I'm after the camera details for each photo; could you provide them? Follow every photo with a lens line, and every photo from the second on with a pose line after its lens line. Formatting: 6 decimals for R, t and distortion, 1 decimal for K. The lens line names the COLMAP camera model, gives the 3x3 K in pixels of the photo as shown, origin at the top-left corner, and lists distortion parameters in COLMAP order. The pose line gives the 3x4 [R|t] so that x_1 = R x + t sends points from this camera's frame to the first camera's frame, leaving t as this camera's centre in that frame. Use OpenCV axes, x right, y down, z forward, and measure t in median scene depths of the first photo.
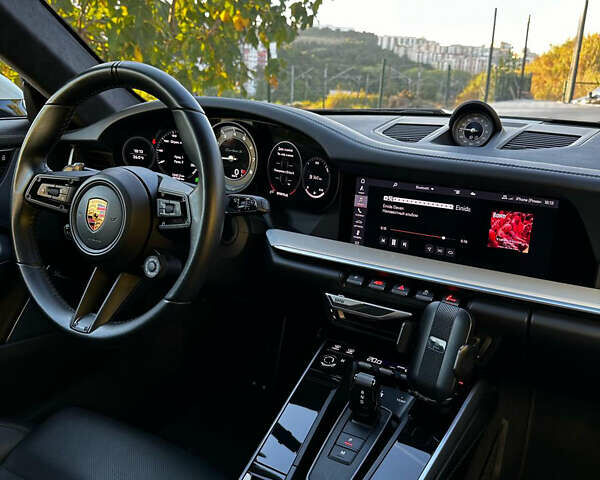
lens RADIAL K [[547.5, 0, 315.5], [0, 547.5, 239.0], [0, 0, 1]] dist [0.154875, -0.329836]
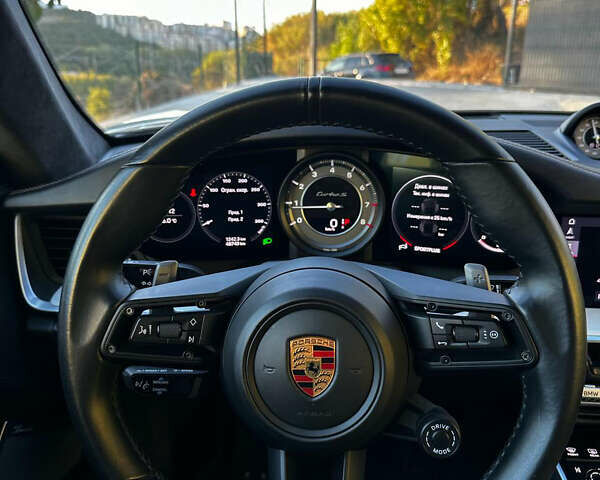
lens RADIAL K [[547.5, 0, 315.5], [0, 547.5, 239.0], [0, 0, 1]] dist [0.154875, -0.329836]
pose [[0.902590, -0.154992, 0.401632, -0.526145], [0.141163, 0.987915, 0.064006, -0.178615], [-0.406699, -0.001075, 0.913562, 0.458580]]
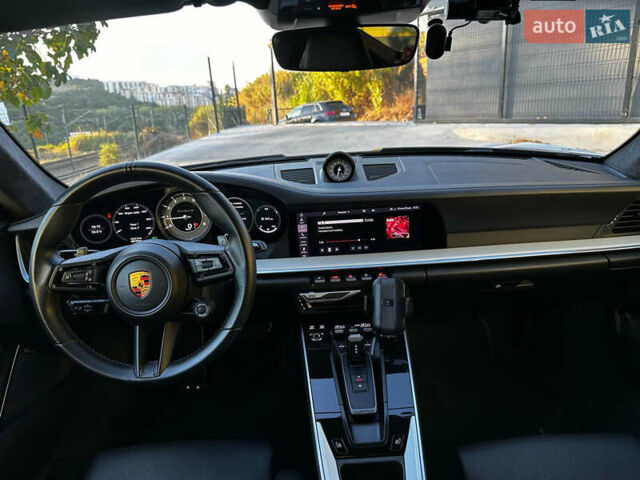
lens RADIAL K [[432.1, 0, 320.0], [0, 432.1, 240.0], [0, 0, 1]] dist [0.089295, -0.132444]
pose [[0.860060, -0.224312, 0.458237, -0.426417], [0.222634, 0.973145, 0.058504, -0.097015], [-0.459054, 0.051702, 0.886902, -0.064904]]
